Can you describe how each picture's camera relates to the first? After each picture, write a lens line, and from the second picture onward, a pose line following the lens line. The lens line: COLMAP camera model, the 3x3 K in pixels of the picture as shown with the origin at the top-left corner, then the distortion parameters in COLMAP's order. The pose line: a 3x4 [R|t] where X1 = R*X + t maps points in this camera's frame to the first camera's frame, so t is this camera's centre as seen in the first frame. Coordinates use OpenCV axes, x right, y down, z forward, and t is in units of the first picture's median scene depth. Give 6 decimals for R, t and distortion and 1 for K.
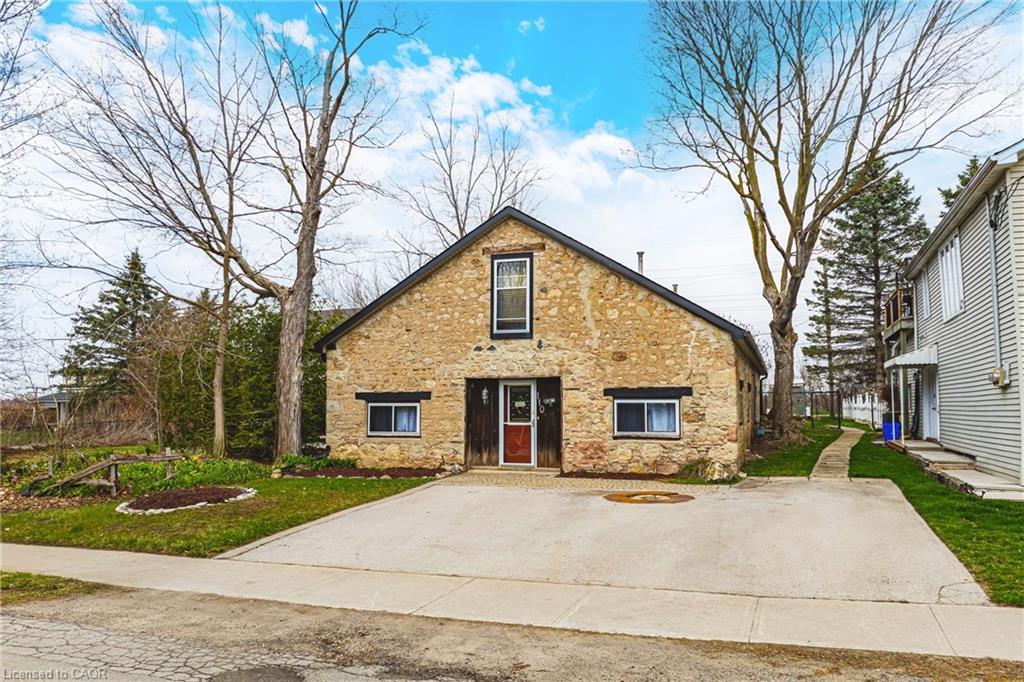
lens RADIAL K [[759.8, 0, 512.0], [0, 759.8, 341.0], [0, 0, 1]] dist [-0.029734, 0.002328]
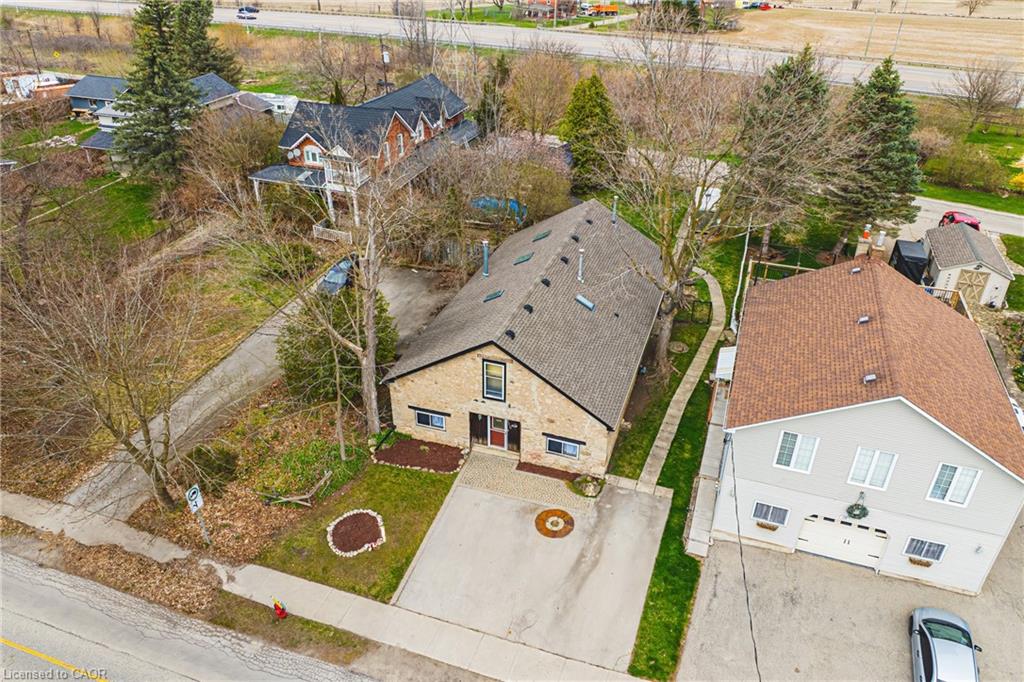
lens RADIAL K [[731.5, 0, 512.0], [0, 731.5, 341.0], [0, 0, 1]] dist [-0.039308, 0.008065]
pose [[0.999801, -0.000673, 0.019931, 0.007377], [-0.011128, 0.810533, 0.585587, -1.145850], [-0.016549, -0.585692, 0.810364, -0.346001]]
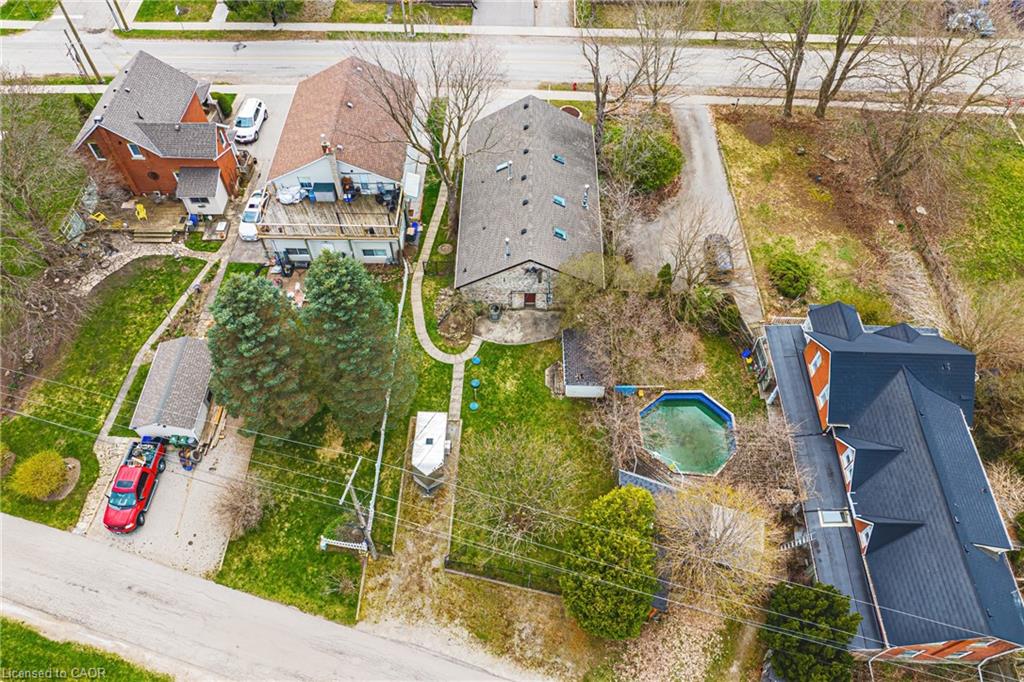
lens RADIAL K [[731.5, 0, 512.0], [0, 731.5, 341.0], [0, 0, 1]] dist [-0.039308, 0.008065]
pose [[-0.947542, 0.262356, -0.182577, 0.977495], [0.029018, 0.639458, 0.768279, -2.005156], [0.318312, 0.722678, -0.613526, 3.810475]]
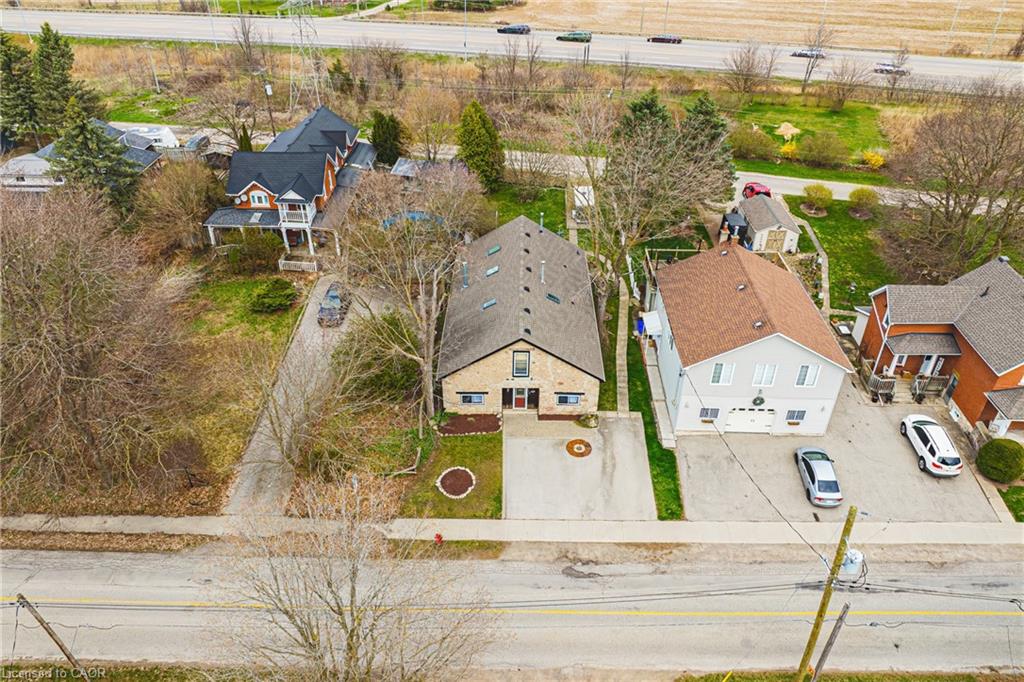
lens RADIAL K [[731.5, 0, 512.0], [0, 731.5, 341.0], [0, 0, 1]] dist [-0.039308, 0.008065]
pose [[0.945470, -0.175082, 0.274651, -0.716159], [-0.038203, 0.777807, 0.627341, -1.719745], [-0.323461, -0.603625, 0.728704, -0.801193]]
